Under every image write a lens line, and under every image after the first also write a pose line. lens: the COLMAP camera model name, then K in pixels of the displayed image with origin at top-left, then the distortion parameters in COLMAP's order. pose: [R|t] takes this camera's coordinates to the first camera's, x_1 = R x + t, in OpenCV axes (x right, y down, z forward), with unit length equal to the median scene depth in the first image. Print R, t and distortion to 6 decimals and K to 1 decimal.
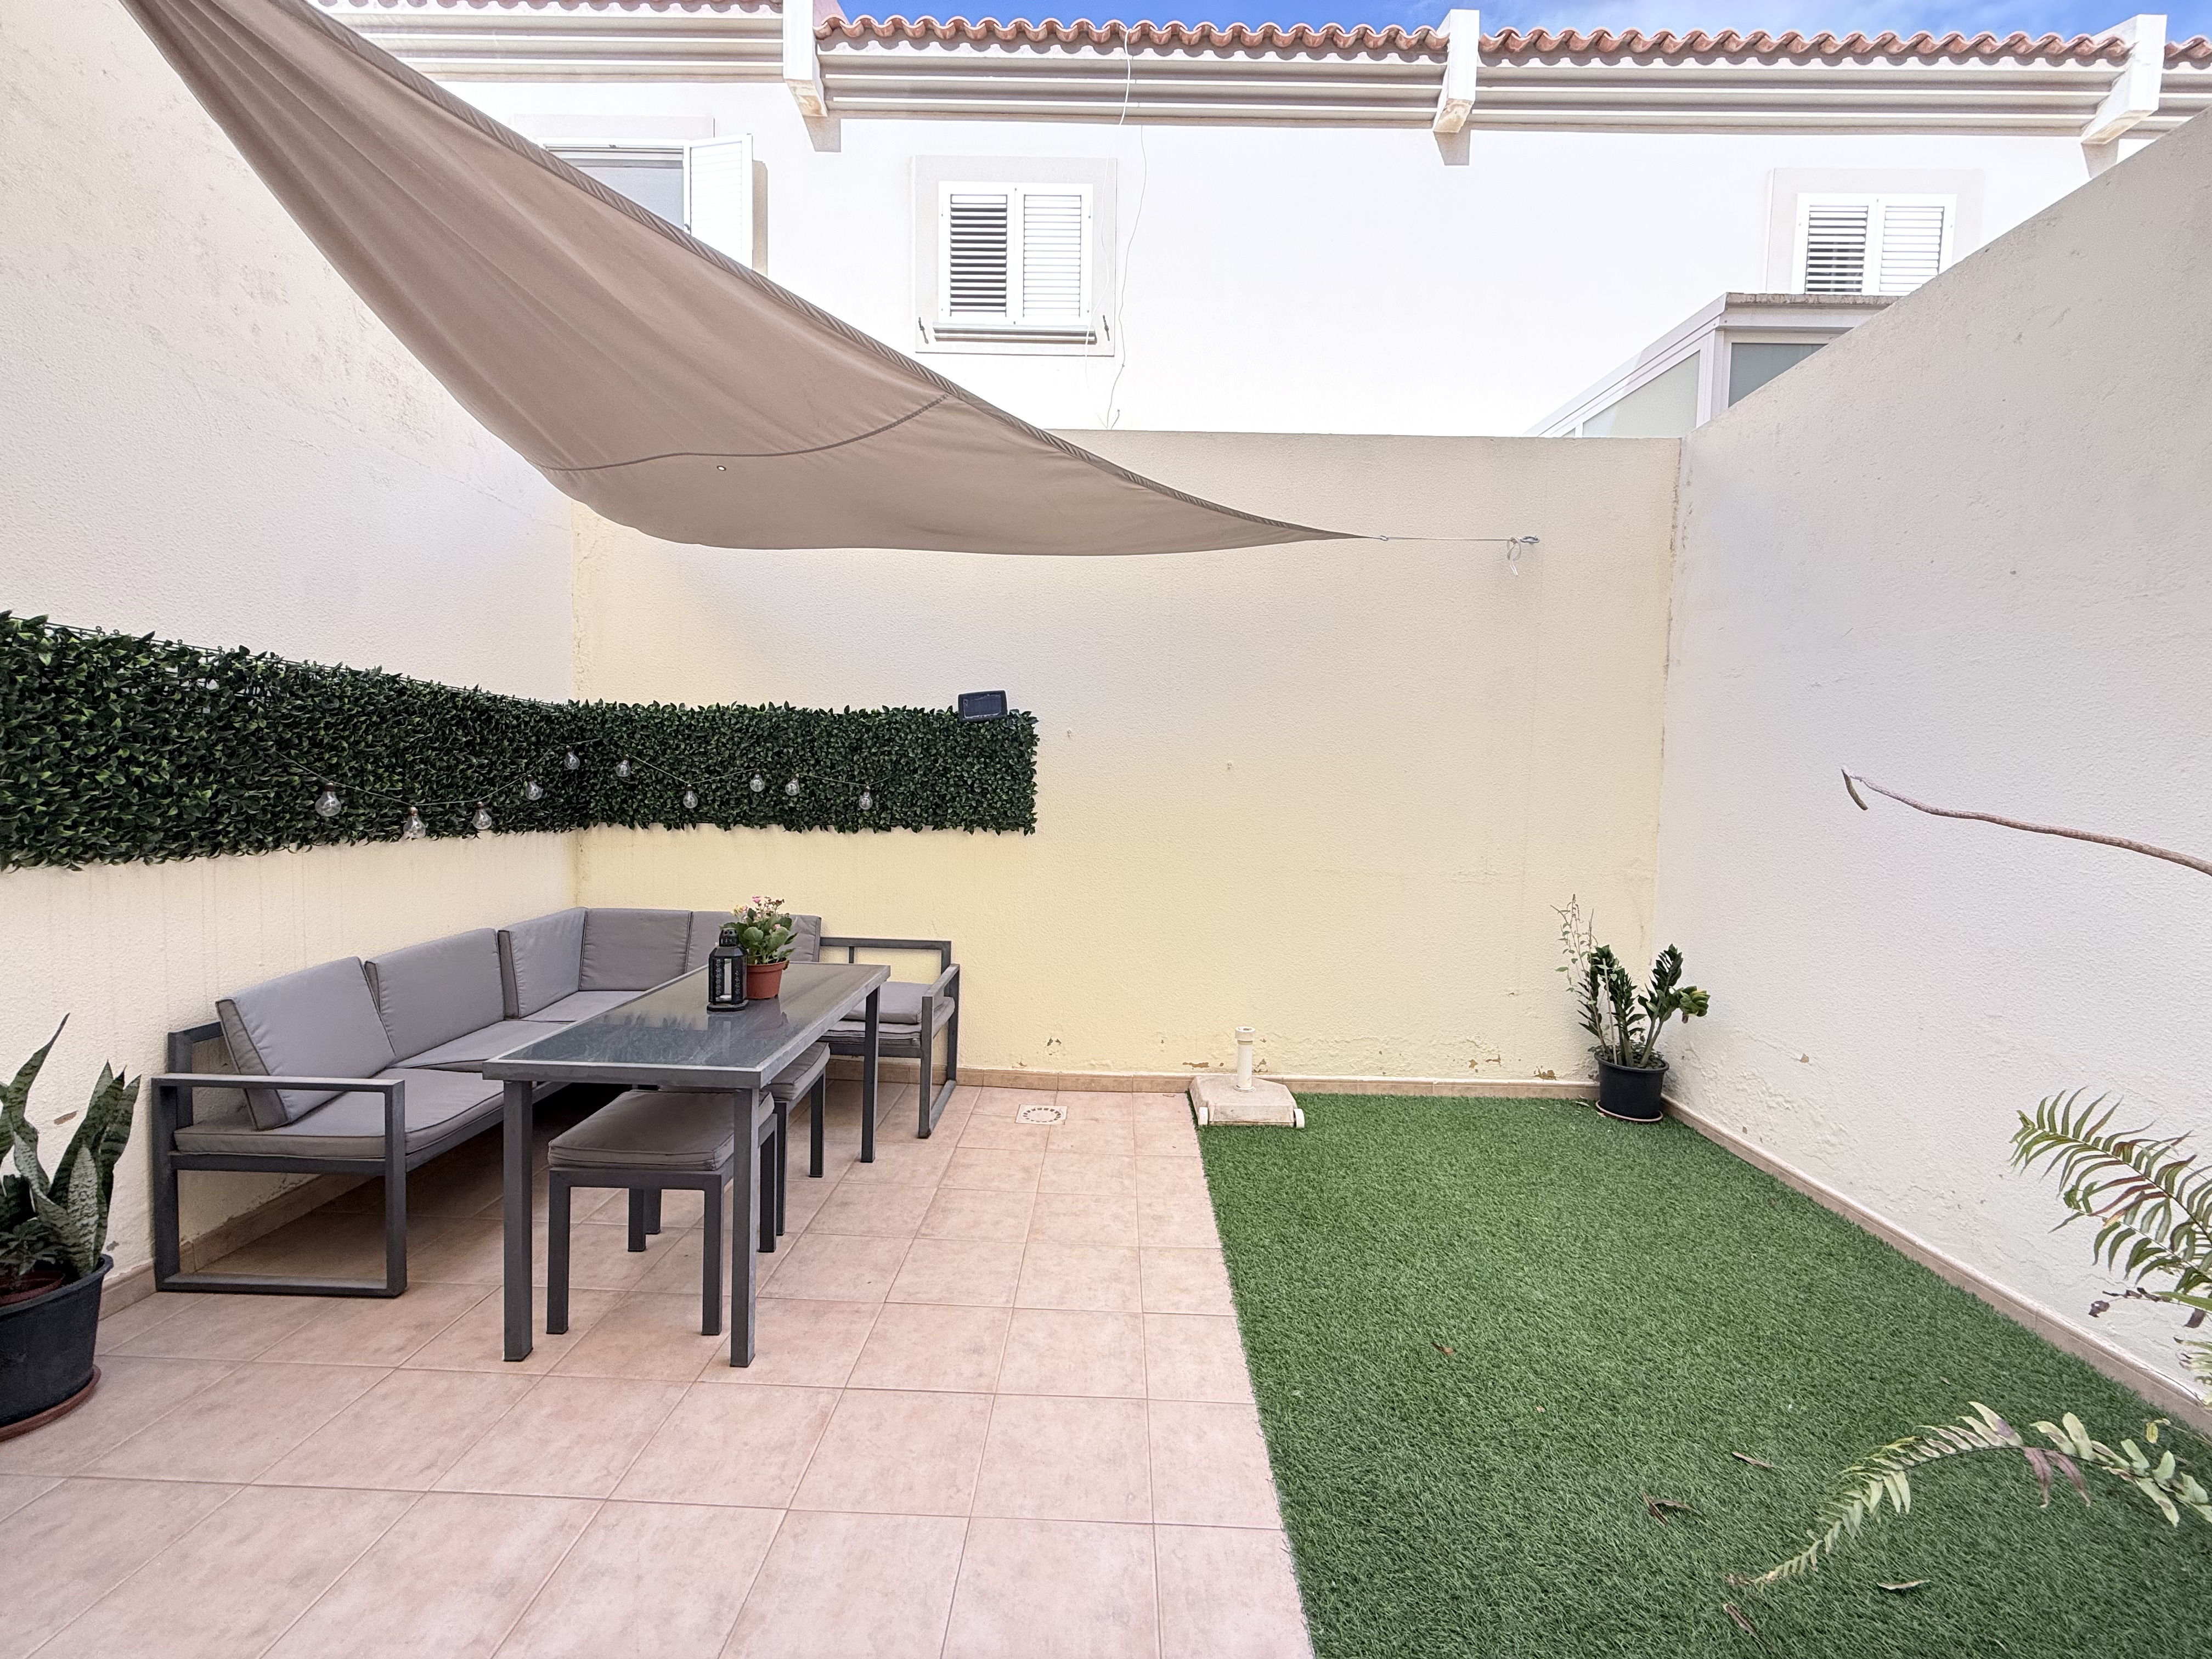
lens RADIAL K [[878.2, 0, 1092.7], [0, 878.2, 824.2], [0, 0, 1]] dist [0.004167, 0.000531]
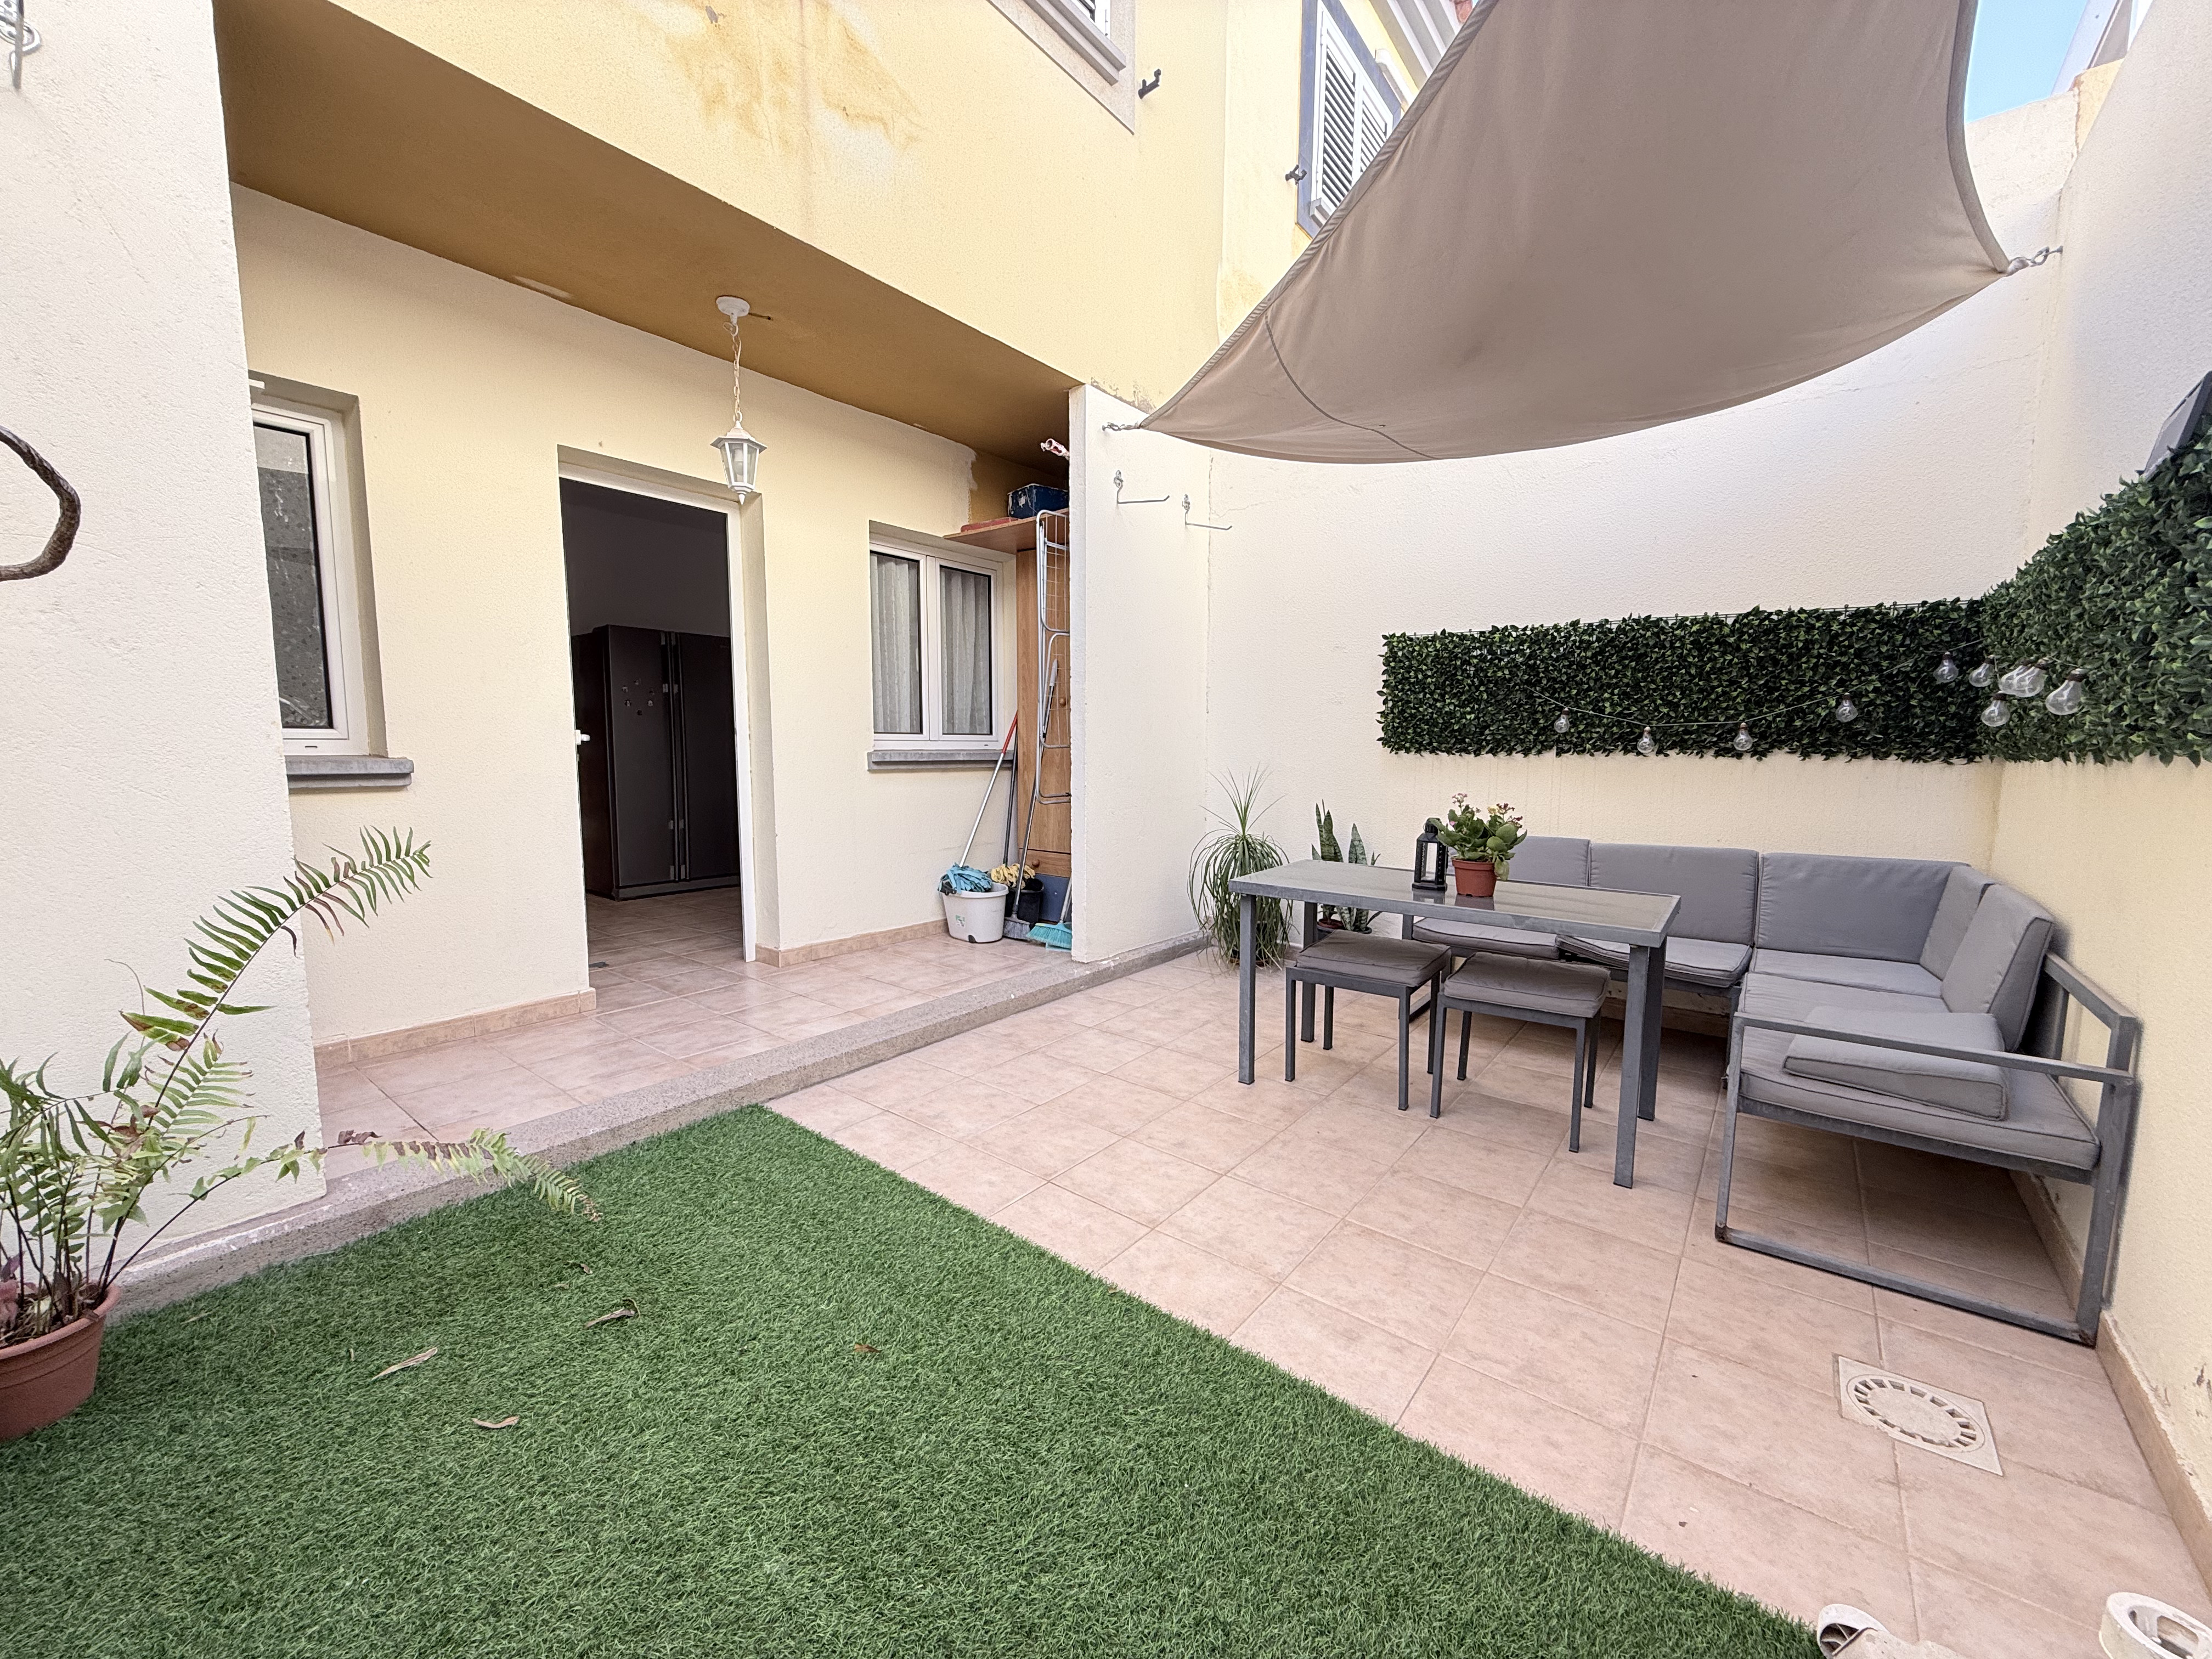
lens RADIAL K [[878.2, 0, 1085.2], [0, 878.2, 837.3], [0, 0, 1]] dist [0.004167, 0.000531]
pose [[-0.605032, 0.059834, -0.793950, 0.612623], [-0.055561, 0.991569, 0.117067, 0.030189], [0.794261, 0.114942, -0.596606, 1.083578]]
